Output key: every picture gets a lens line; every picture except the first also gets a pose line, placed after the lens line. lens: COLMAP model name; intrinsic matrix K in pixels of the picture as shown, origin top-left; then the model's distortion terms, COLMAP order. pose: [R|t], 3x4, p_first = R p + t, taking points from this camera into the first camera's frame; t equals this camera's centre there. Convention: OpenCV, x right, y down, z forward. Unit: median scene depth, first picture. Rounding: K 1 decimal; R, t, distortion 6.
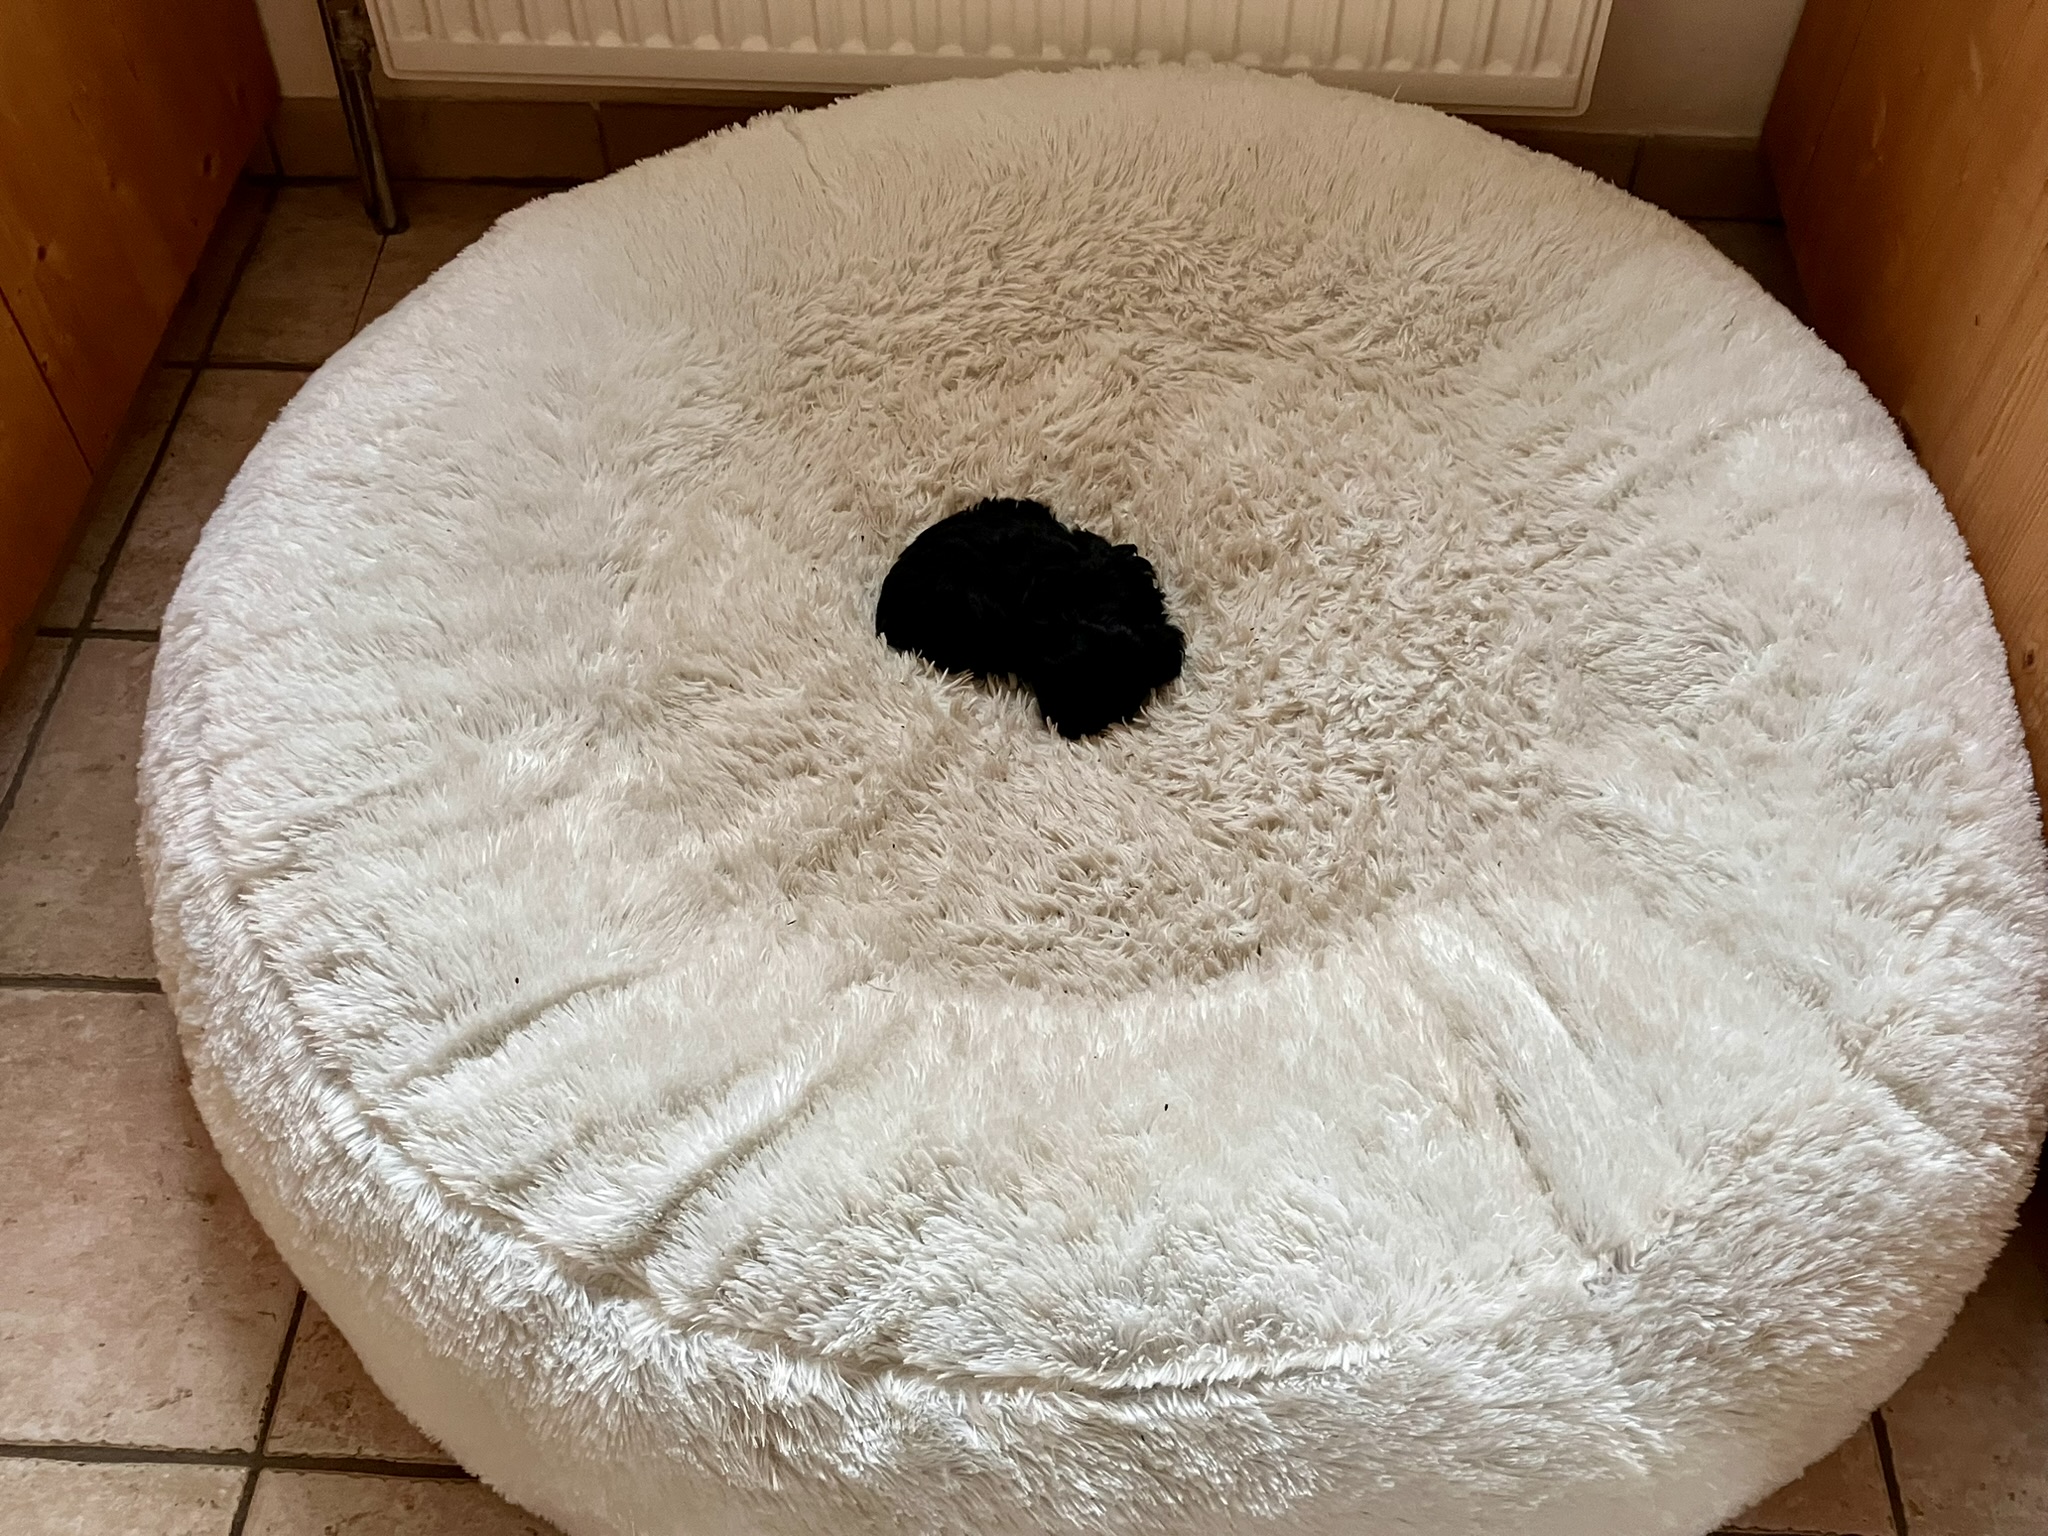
lens RADIAL K [[2028.6, 0, 1022.5], [0, 2028.6, 768.2], [0, 0, 1]] dist [-0.000573, 0.000000]
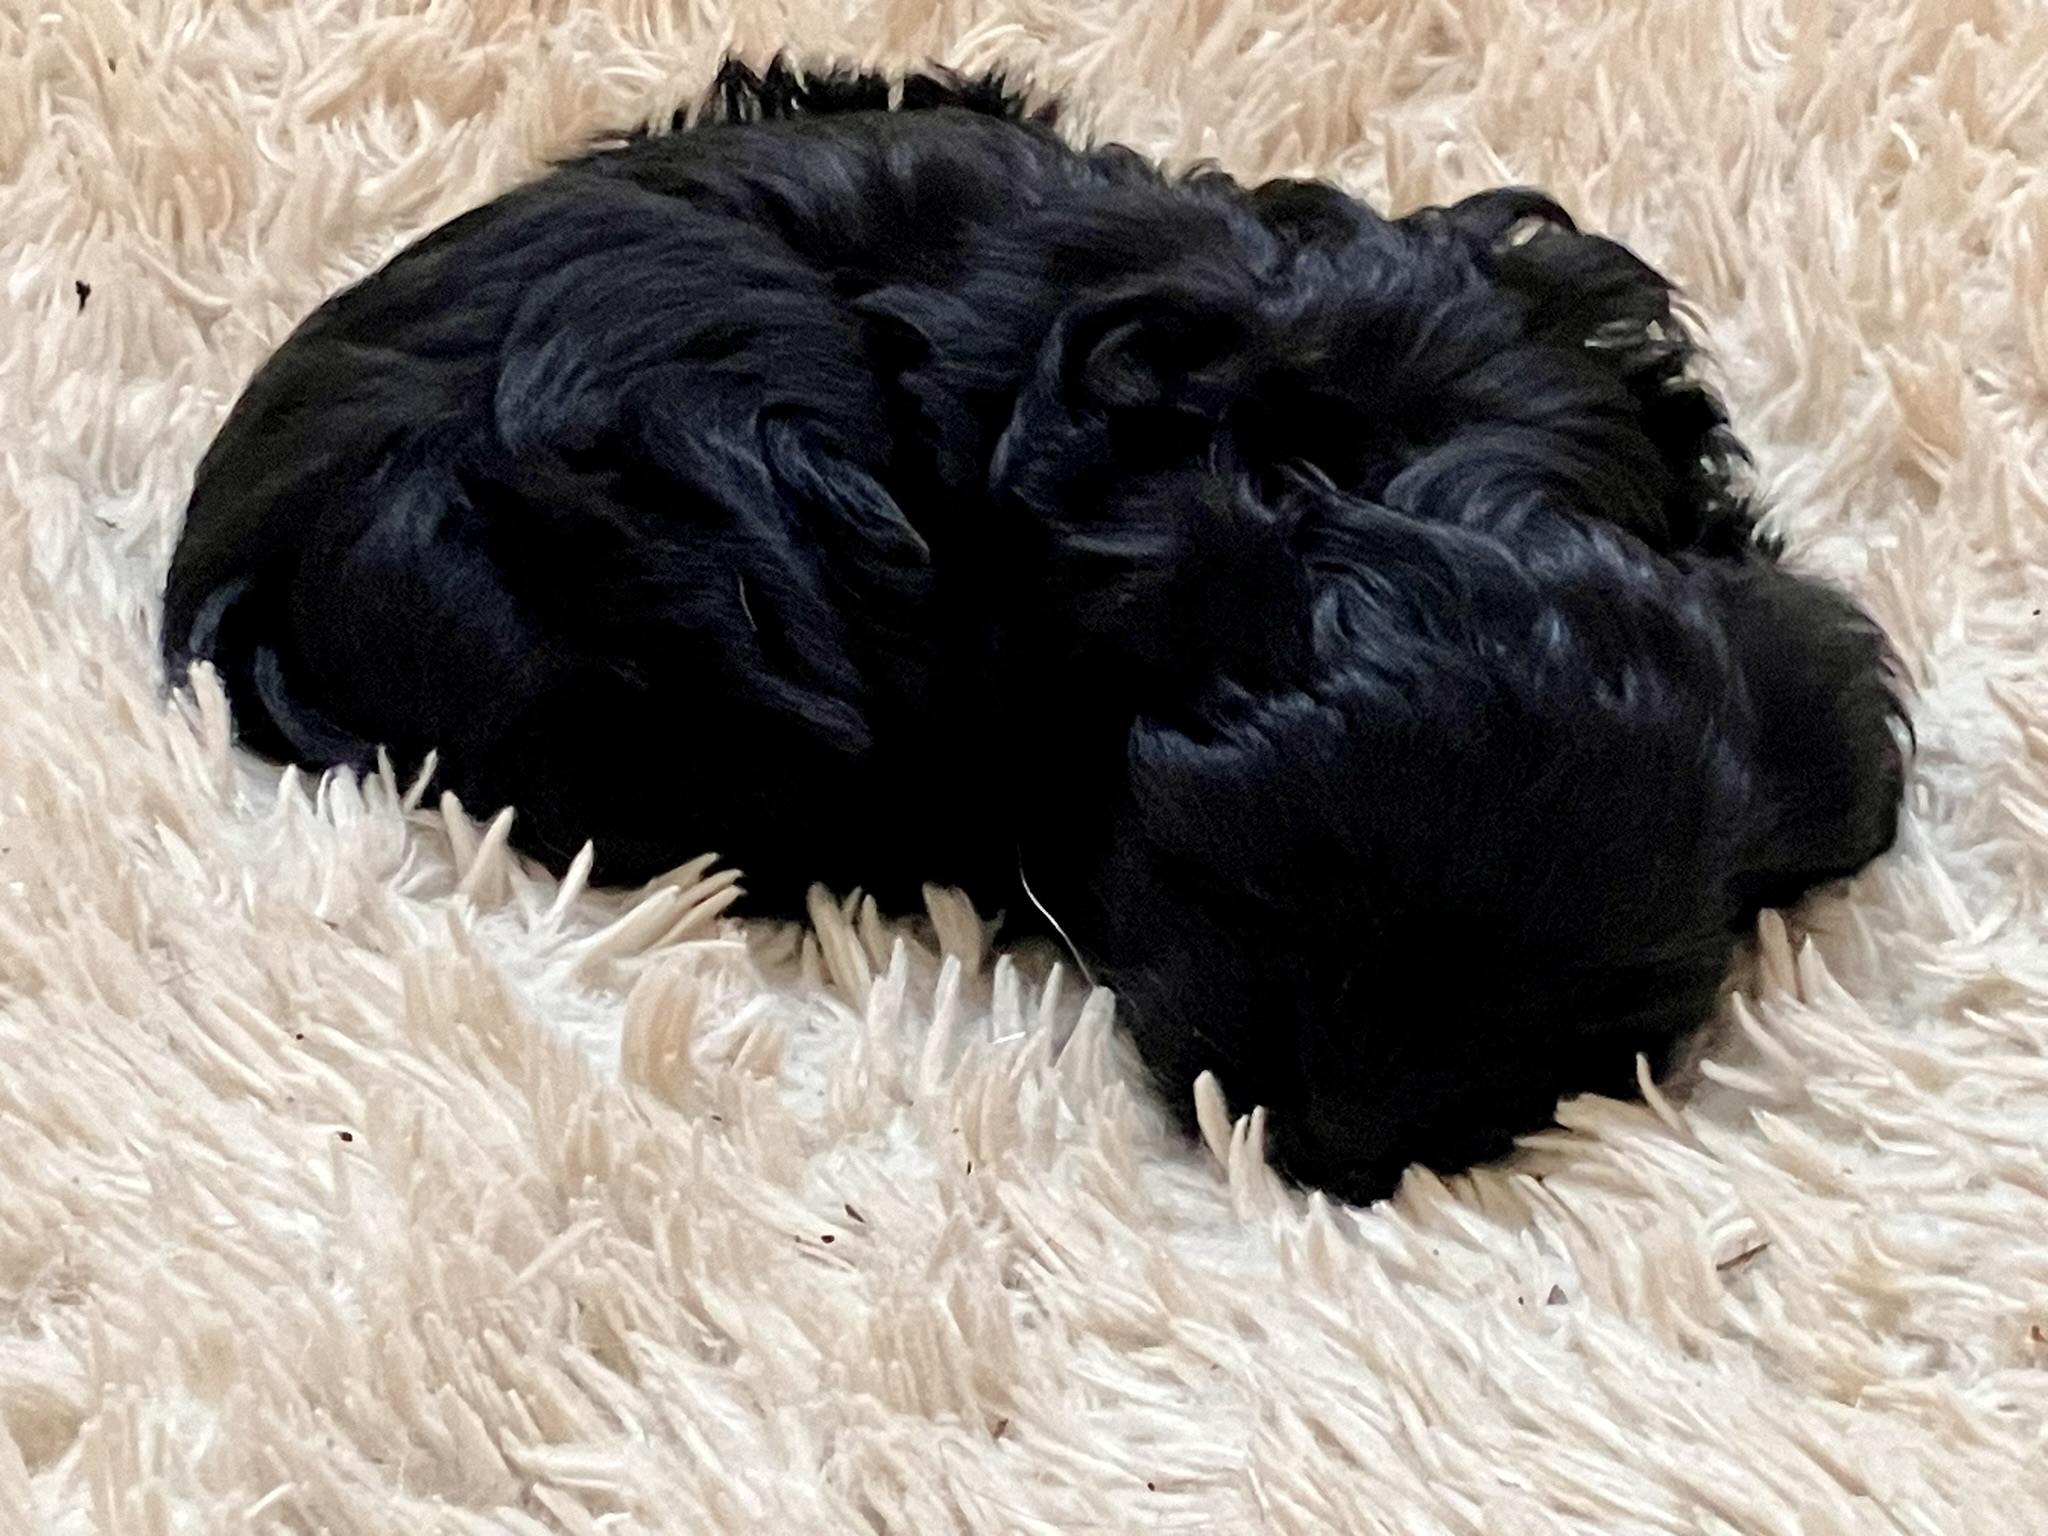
lens RADIAL K [[4989.4, 0, 1026.3], [0, 4989.4, 768.0], [0, 0, 1]] dist [0.173232, 0.000000]
pose [[0.994401, -0.033148, 0.100336, -0.043065], [0.054962, 0.973224, -0.223190, 0.041848], [-0.090251, 0.227455, 0.969597, 0.590583]]
